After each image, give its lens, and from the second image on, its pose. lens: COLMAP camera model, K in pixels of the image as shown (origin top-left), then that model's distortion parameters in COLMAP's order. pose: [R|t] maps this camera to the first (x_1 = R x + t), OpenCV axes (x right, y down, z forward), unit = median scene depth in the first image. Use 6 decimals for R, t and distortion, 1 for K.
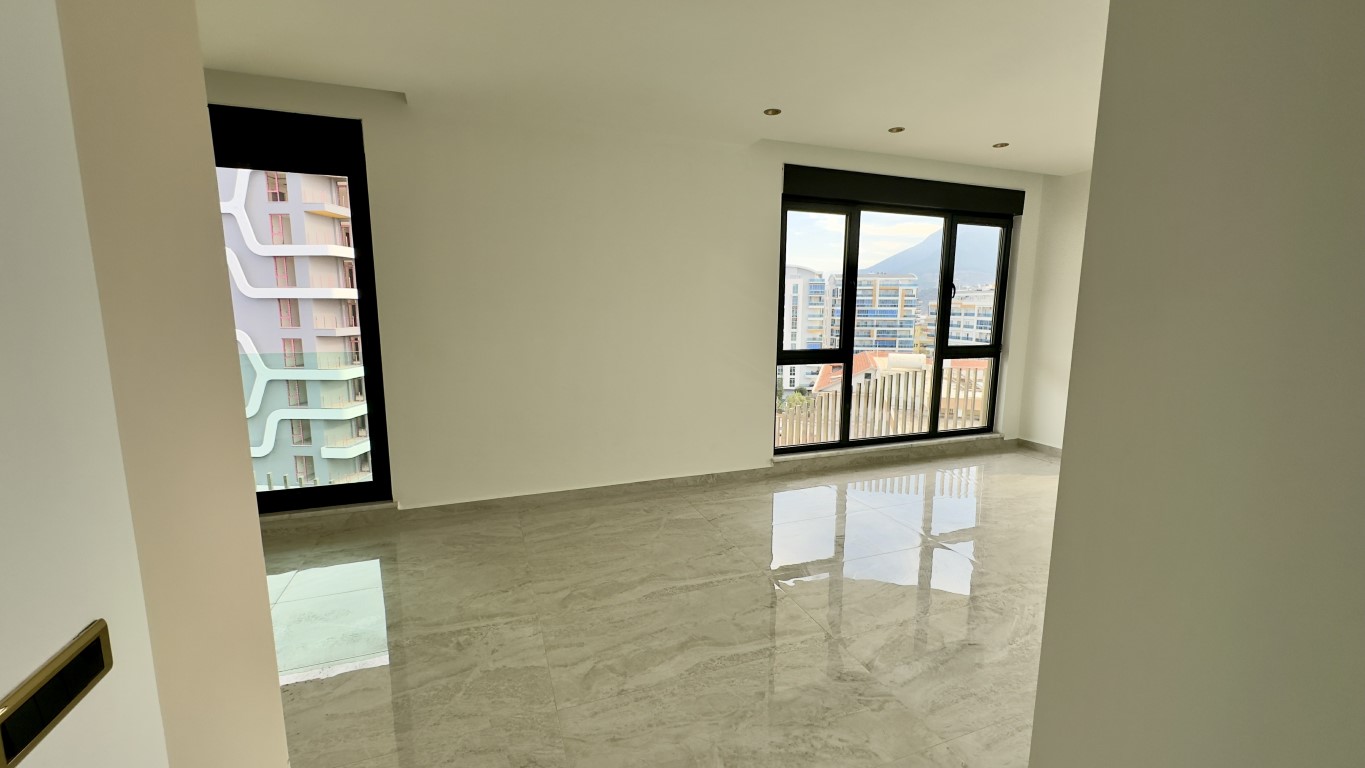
lens RADIAL K [[543.2, 0, 682.6], [0, 543.2, 385.1], [0, 0, 1]] dist [0.000465, 0.000047]
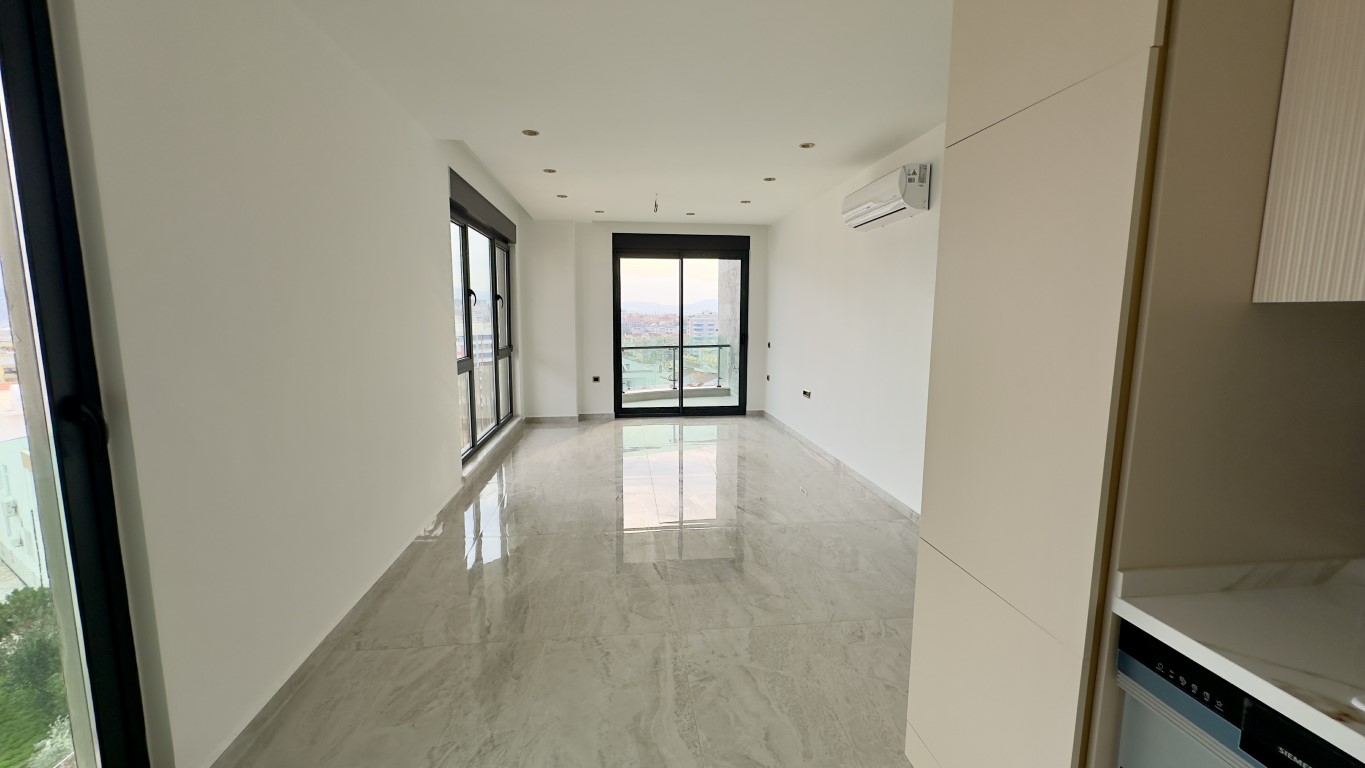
lens RADIAL K [[543.2, 0, 682.6], [0, 543.2, 385.0], [0, 0, 1]] dist [0.000465, 0.000047]
pose [[0.242084, -0.127801, 0.961802, -1.273116], [0.138326, 0.985707, 0.096161, -0.118948], [-0.960344, 0.109763, 0.256302, 0.749889]]
